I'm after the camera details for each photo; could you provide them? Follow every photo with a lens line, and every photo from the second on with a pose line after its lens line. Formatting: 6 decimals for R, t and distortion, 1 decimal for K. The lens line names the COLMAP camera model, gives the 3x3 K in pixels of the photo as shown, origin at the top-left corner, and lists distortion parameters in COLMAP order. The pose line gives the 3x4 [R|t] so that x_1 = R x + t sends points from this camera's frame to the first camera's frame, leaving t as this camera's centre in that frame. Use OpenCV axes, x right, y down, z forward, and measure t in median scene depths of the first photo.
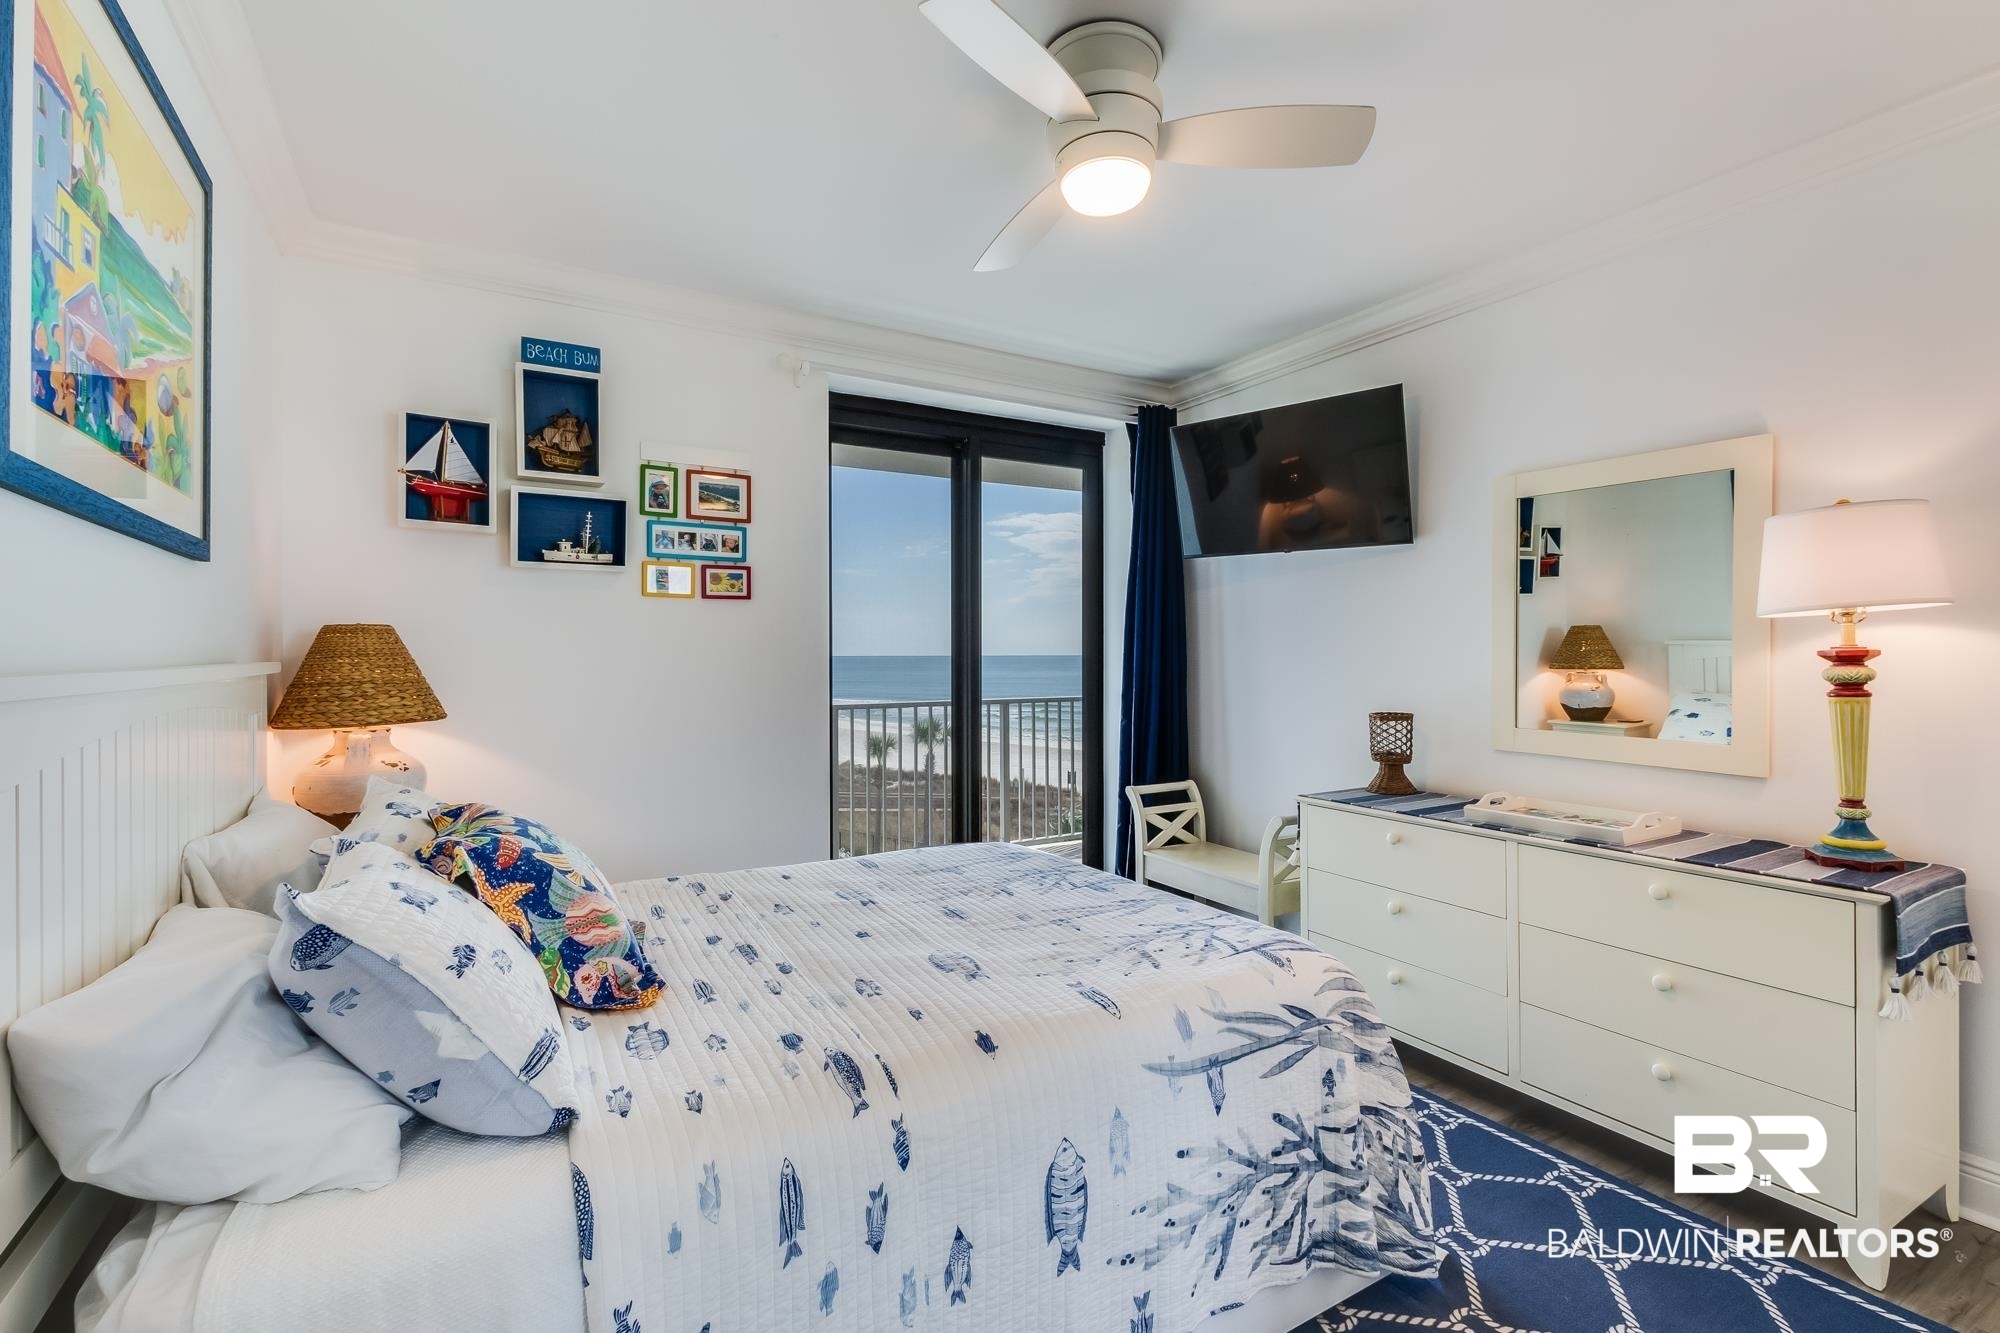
lens RADIAL K [[917.6, 0, 995.6], [0, 917.6, 666.4], [0, 0, 1]] dist [0.003710, -0.005494]
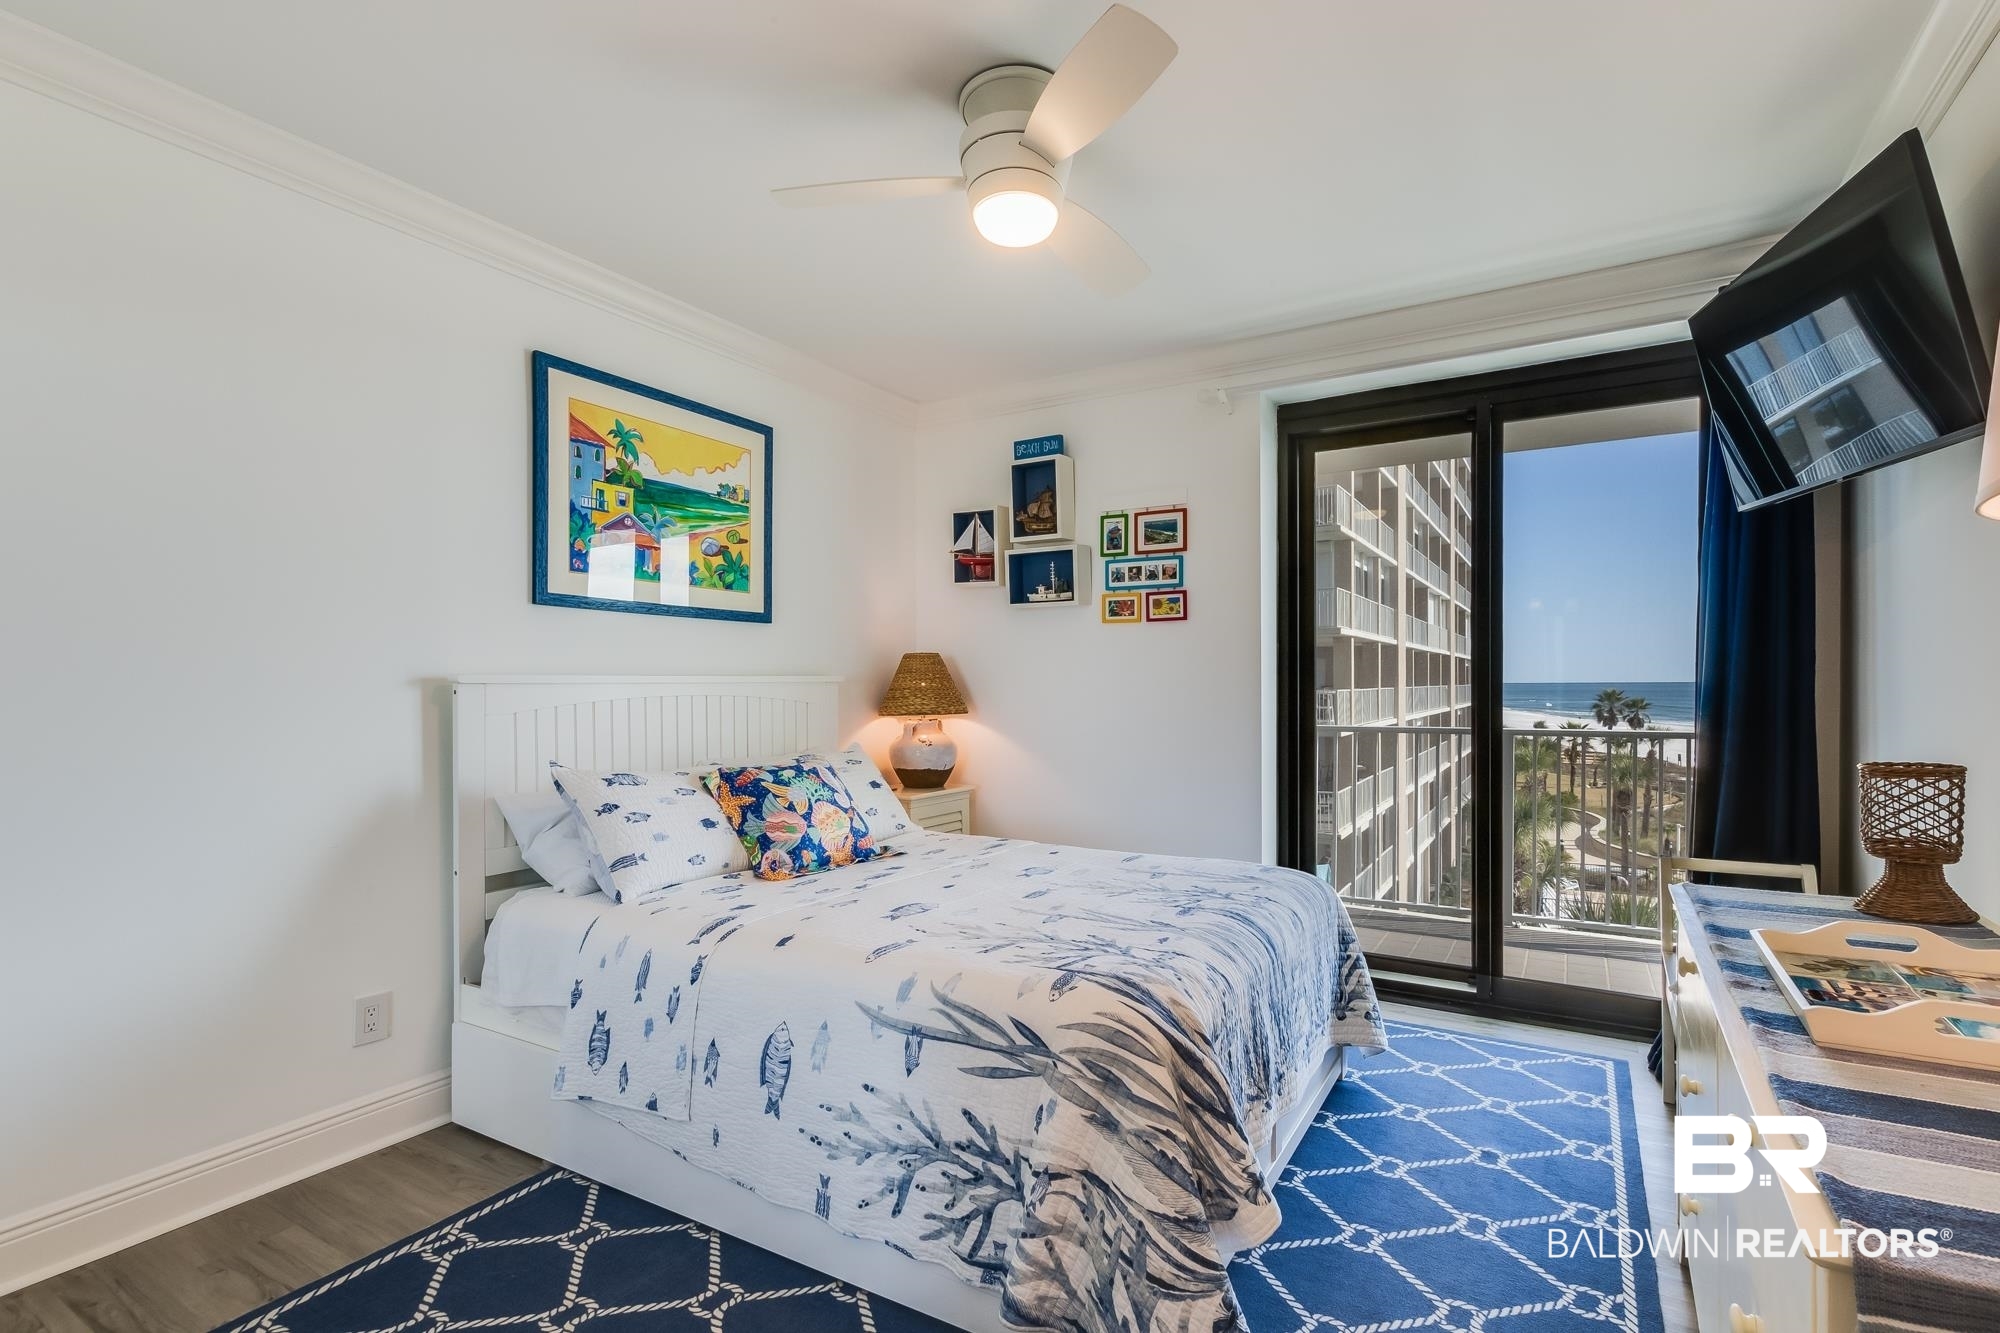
lens RADIAL K [[932.4, 0, 1005.7], [0, 932.4, 693.7], [0, 0, 1]] dist [0.000780, -0.016624]
pose [[0.474853, 0.009402, -0.880015, 0.790241], [-0.007508, 0.999950, 0.006632, 0.012969], [0.880033, 0.003458, 0.474900, 0.353018]]
